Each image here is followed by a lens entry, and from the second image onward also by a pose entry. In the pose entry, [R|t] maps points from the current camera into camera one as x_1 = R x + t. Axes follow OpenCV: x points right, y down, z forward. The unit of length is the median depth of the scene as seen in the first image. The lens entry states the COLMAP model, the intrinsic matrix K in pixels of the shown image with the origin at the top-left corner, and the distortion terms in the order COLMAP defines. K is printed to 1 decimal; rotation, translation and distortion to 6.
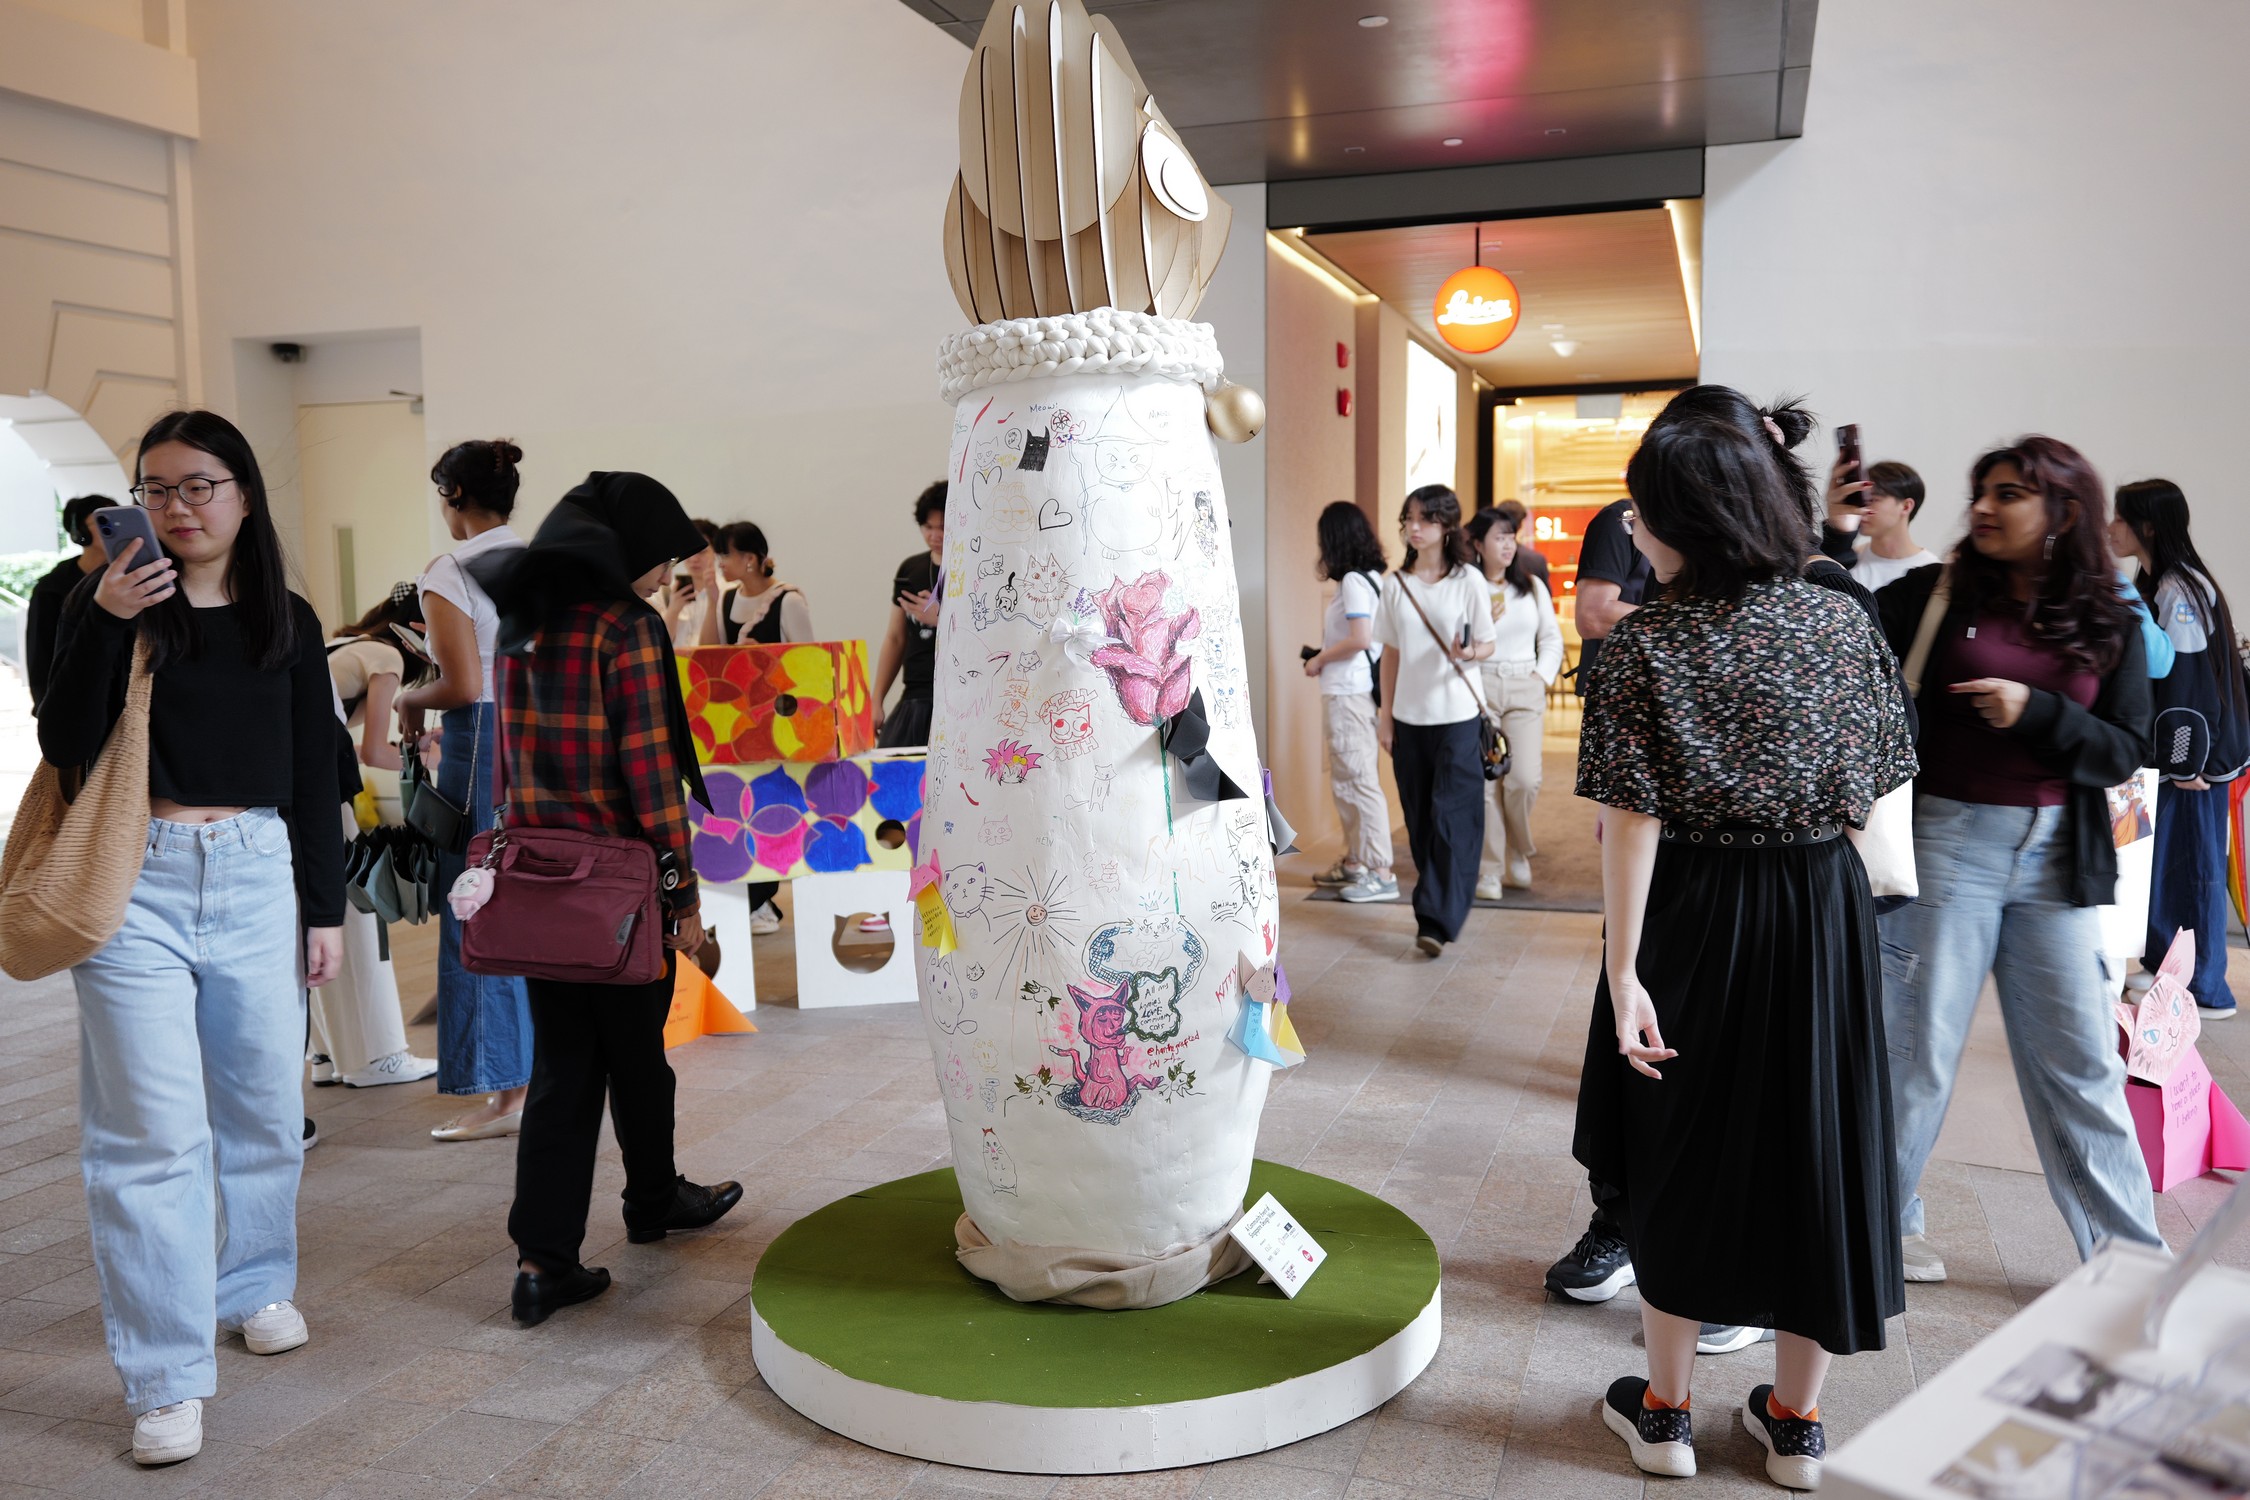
lens RADIAL K [[1783.4, 0, 1120.7], [0, 1783.4, 742.3], [0, 0, 1]] dist [-0.000974, -0.001104]
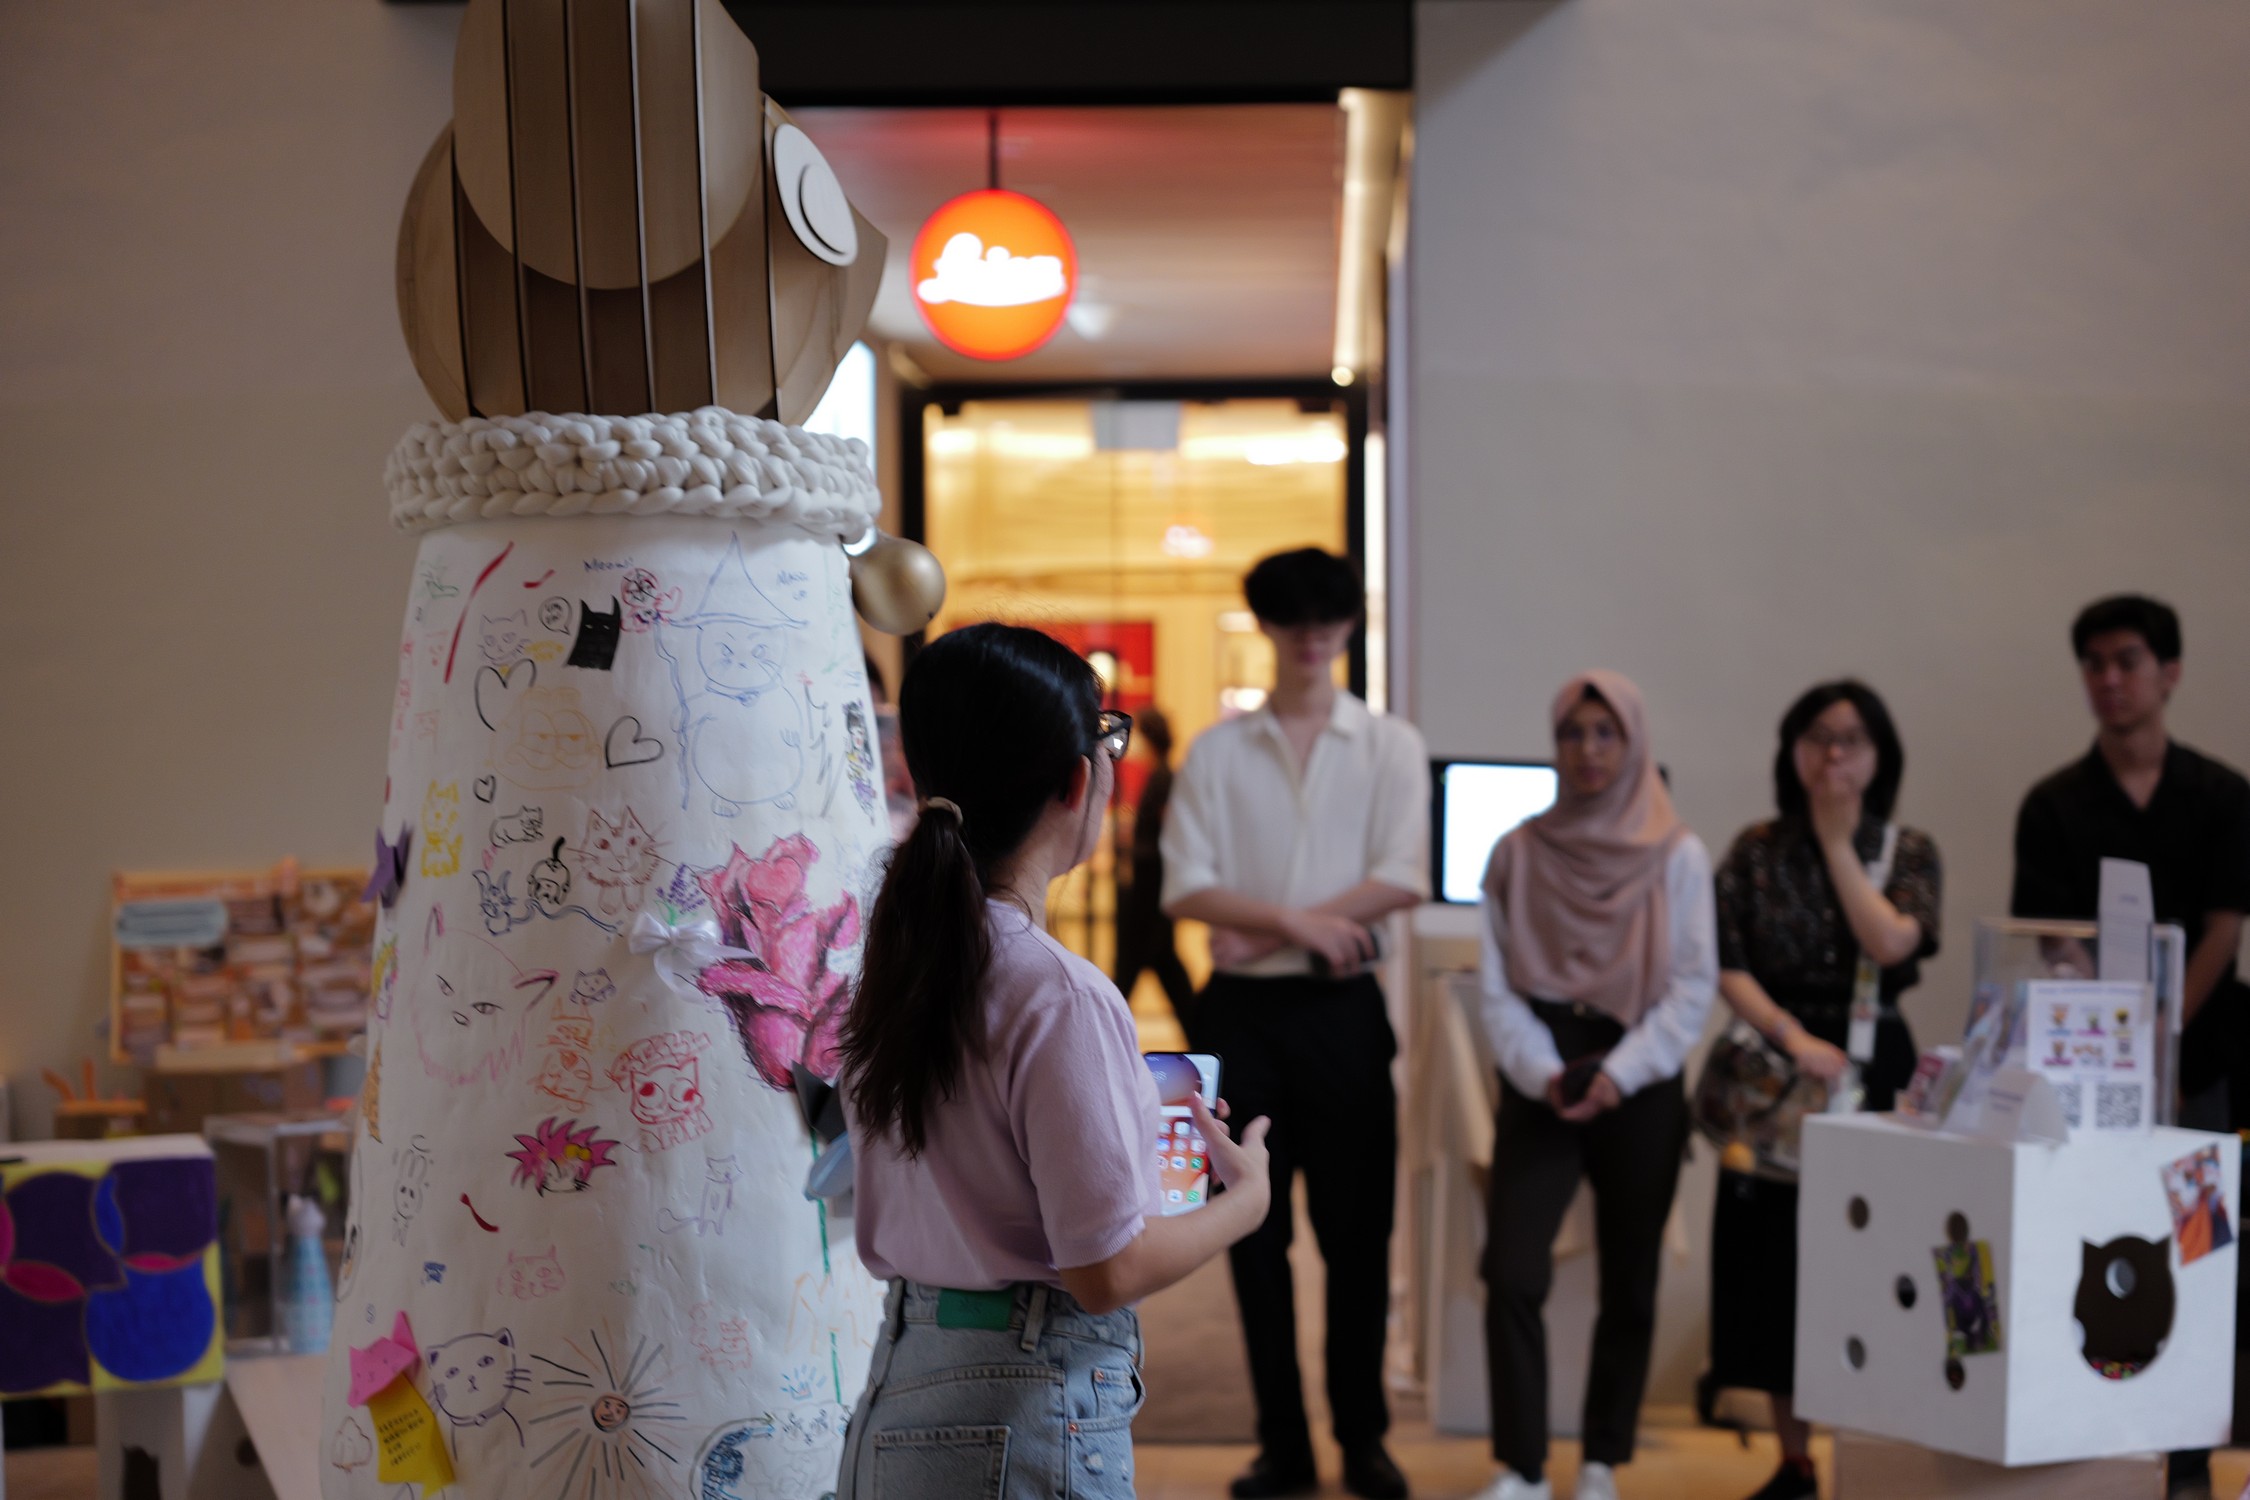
lens RADIAL K [[4248.7, 0, 1126.6], [0, 4248.7, 751.6], [0, 0, 1]] dist [0.022624, 0.000000]
pose [[0.956992, 0.007406, 0.290019, -0.293970], [0.018214, 0.996168, -0.085542, 0.001427], [-0.289541, 0.087146, 0.953190, -0.418351]]
